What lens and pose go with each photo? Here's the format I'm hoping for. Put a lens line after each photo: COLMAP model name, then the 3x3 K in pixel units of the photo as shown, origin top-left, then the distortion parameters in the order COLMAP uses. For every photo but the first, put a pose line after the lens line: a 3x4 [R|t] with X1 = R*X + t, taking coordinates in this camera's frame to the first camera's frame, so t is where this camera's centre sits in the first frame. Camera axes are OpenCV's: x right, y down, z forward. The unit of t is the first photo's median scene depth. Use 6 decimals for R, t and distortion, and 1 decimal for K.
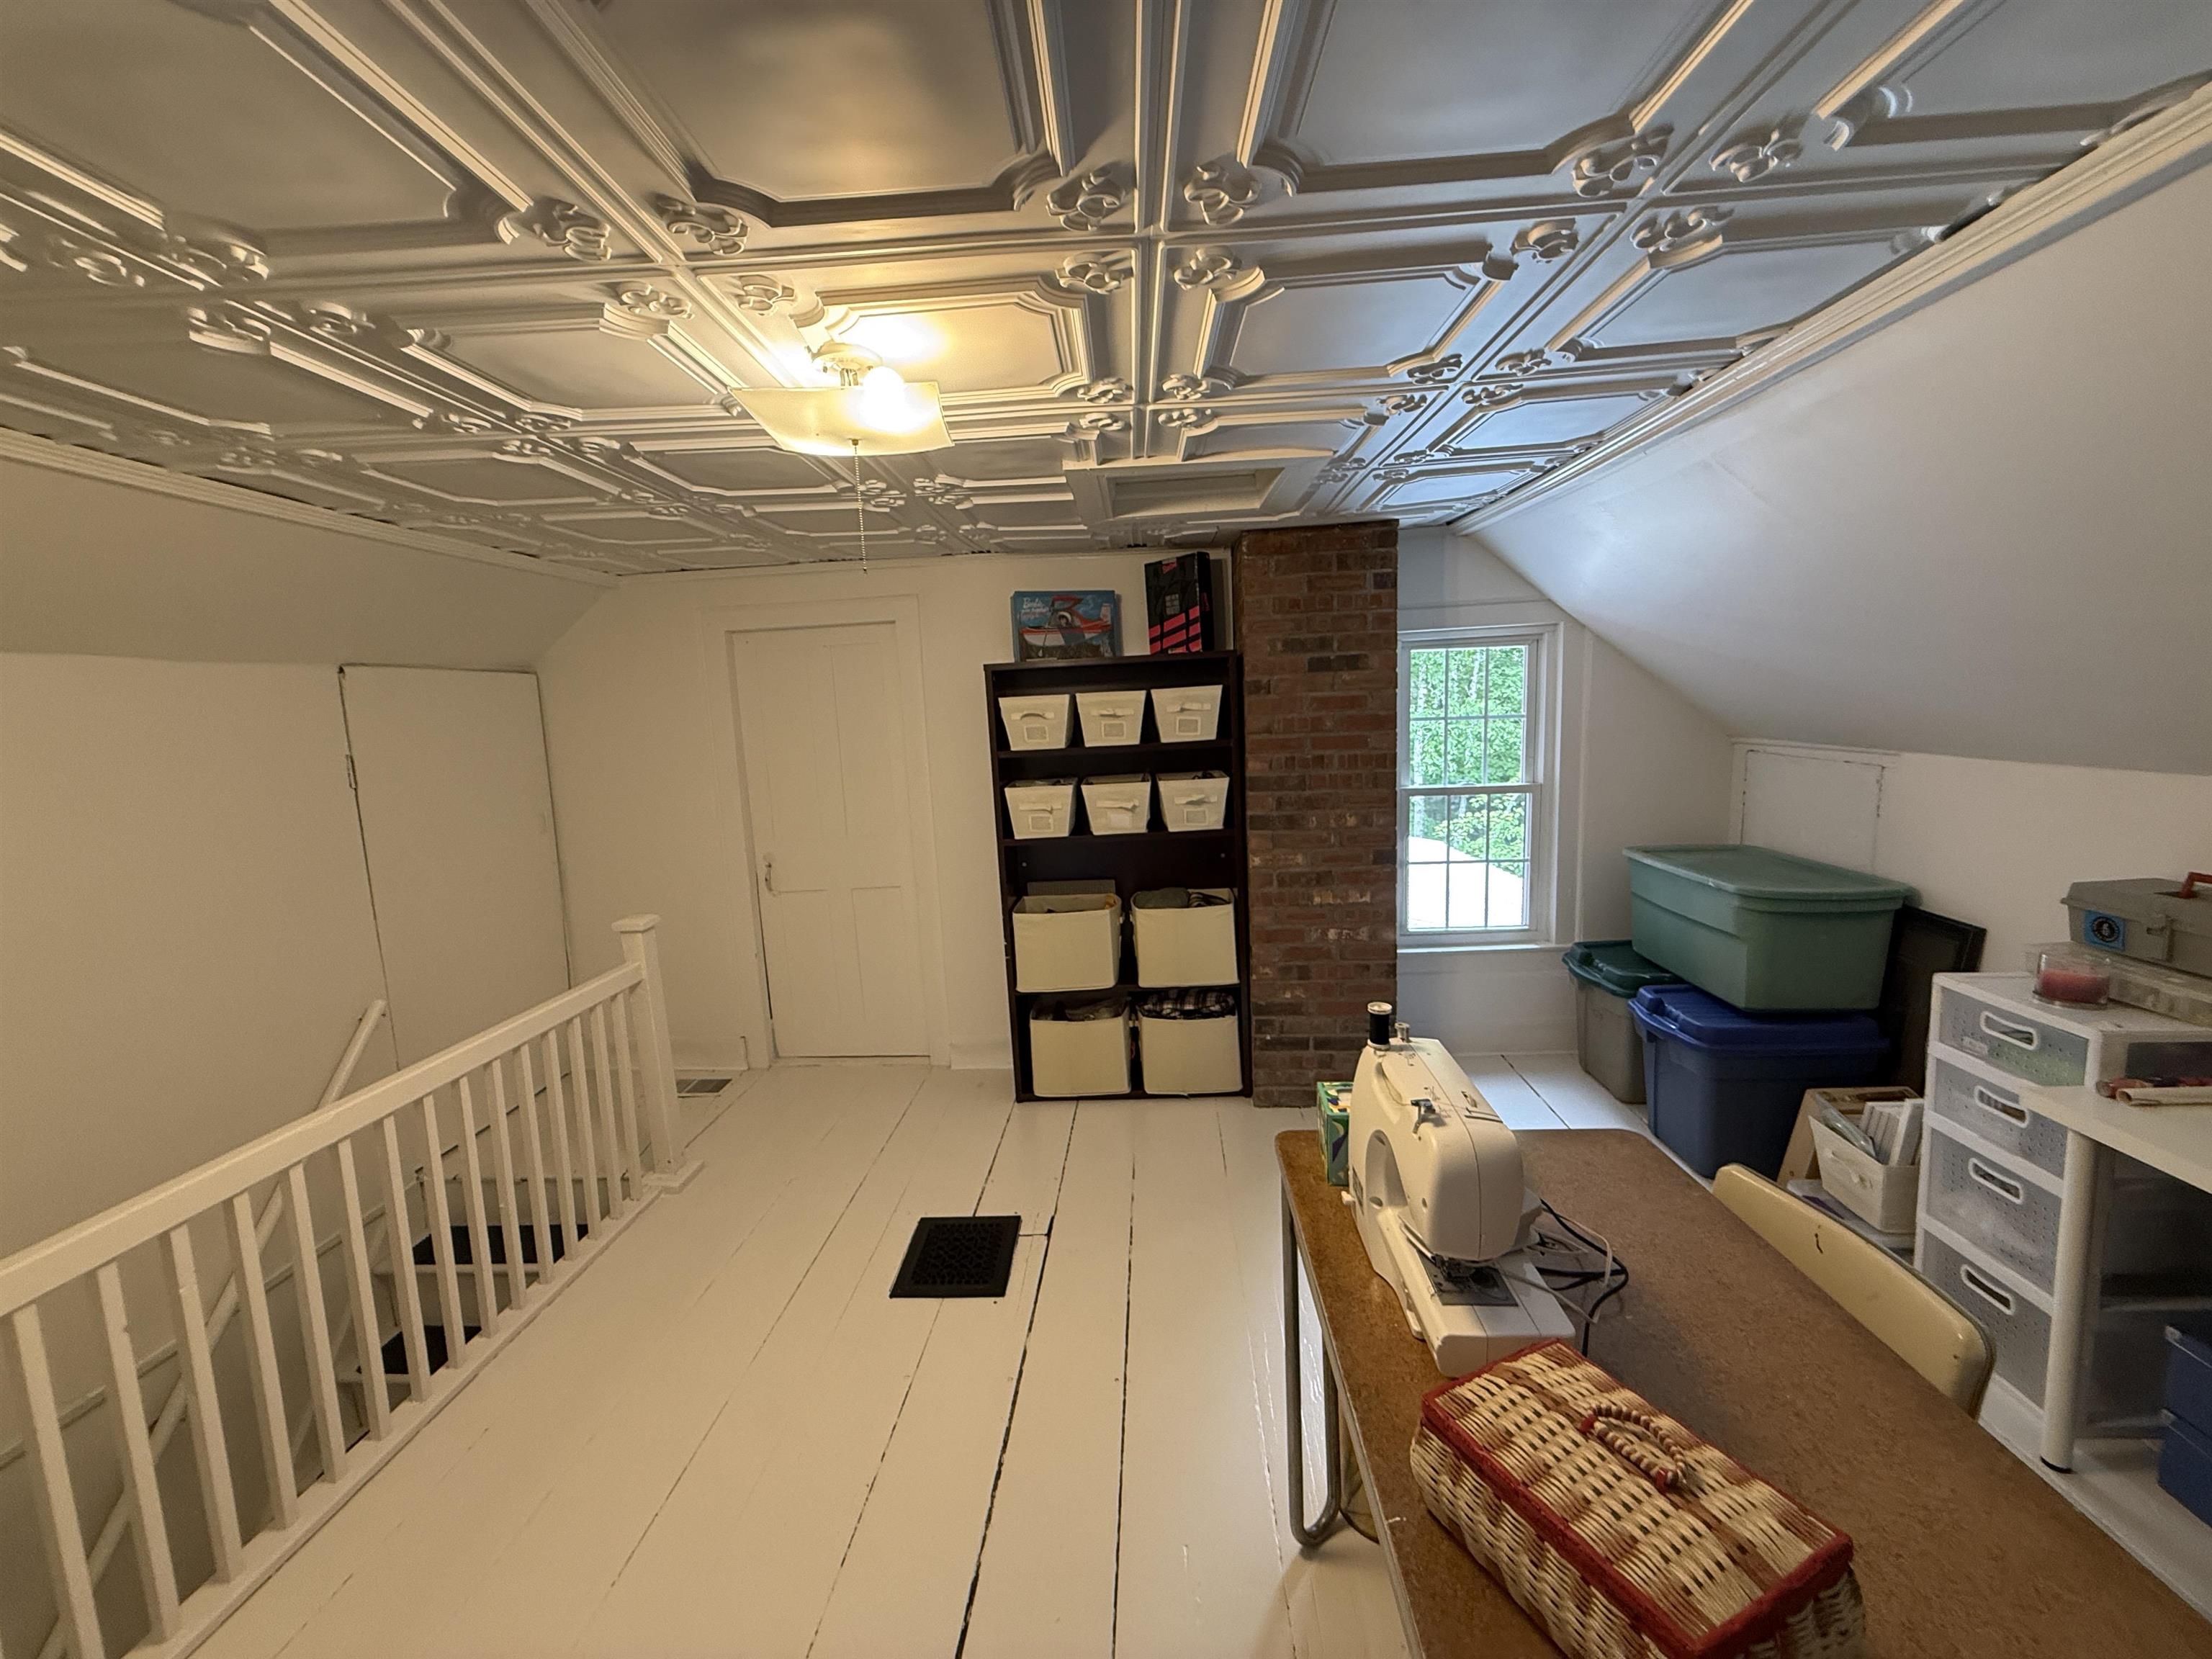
lens RADIAL K [[882.3, 0, 1101.9], [0, 882.3, 829.2], [0, 0, 1]] dist [0.001226, 0.000454]
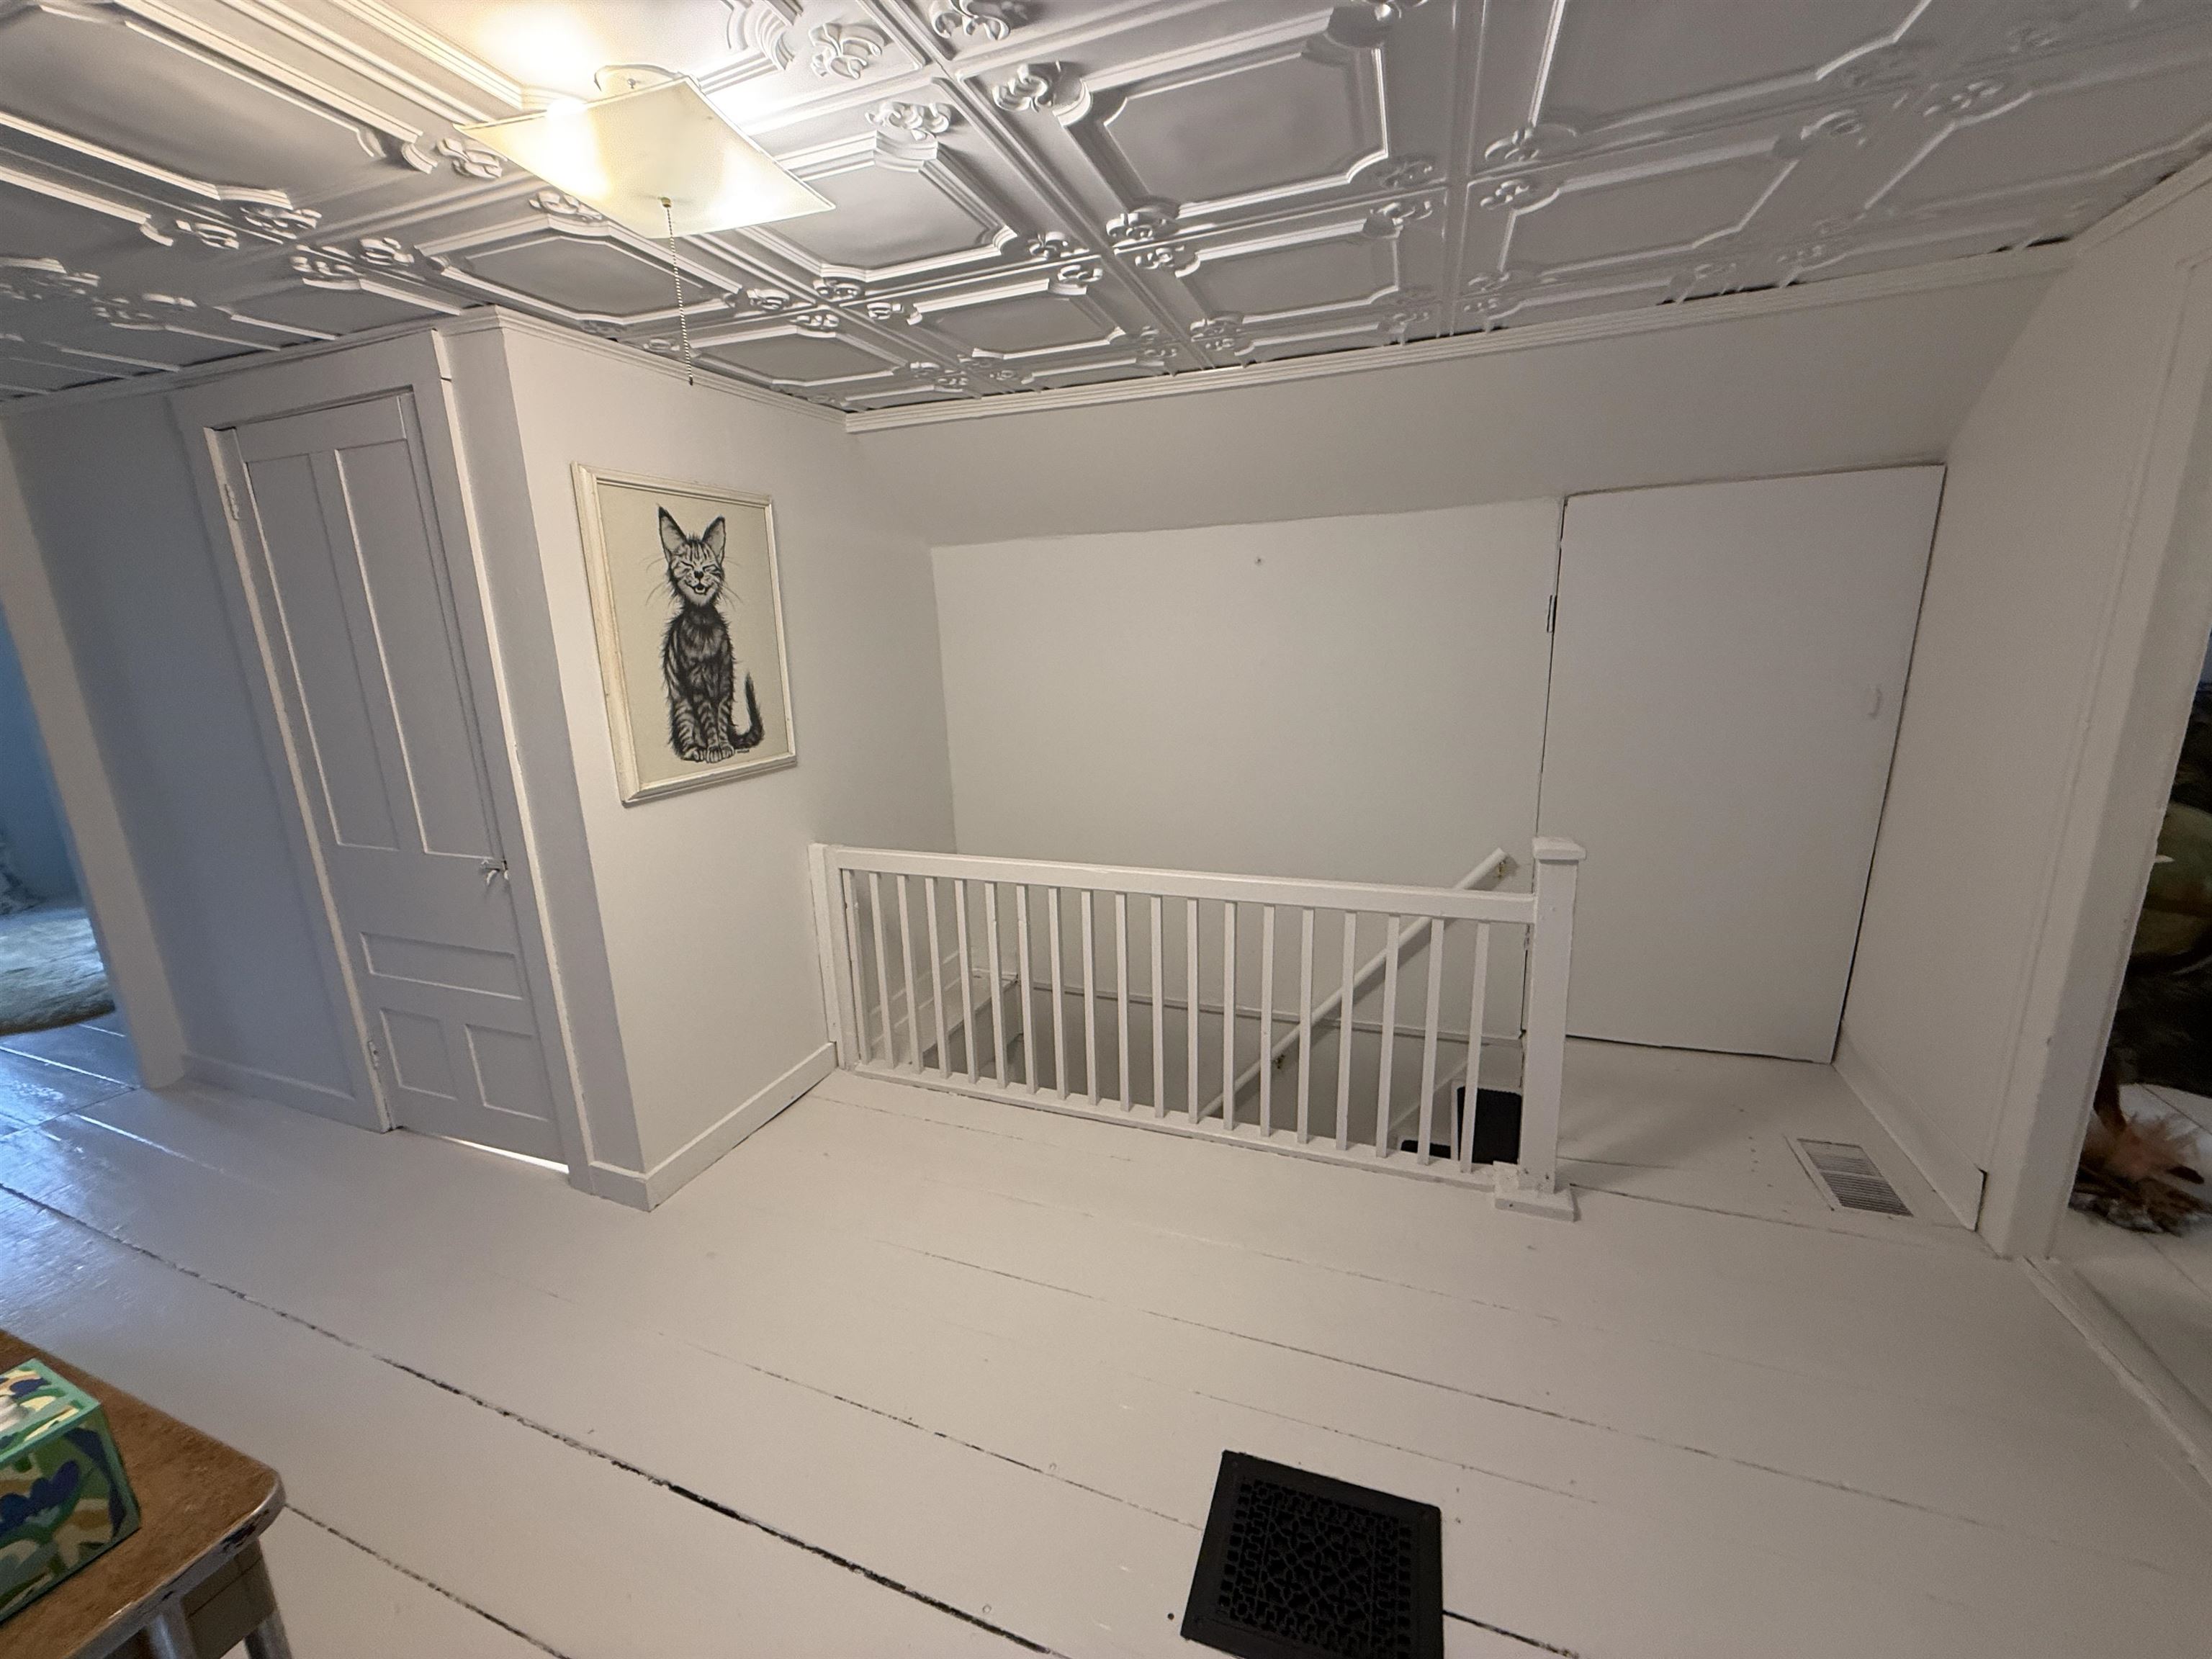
lens RADIAL K [[882.3, 0, 1101.9], [0, 882.3, 829.2], [0, 0, 1]] dist [0.001226, 0.000454]
pose [[-0.298899, 0.273632, -0.914213, 0.230714], [-0.077056, 0.947959, 0.308926, -0.103923], [0.951169, 0.162783, -0.262259, 0.846546]]
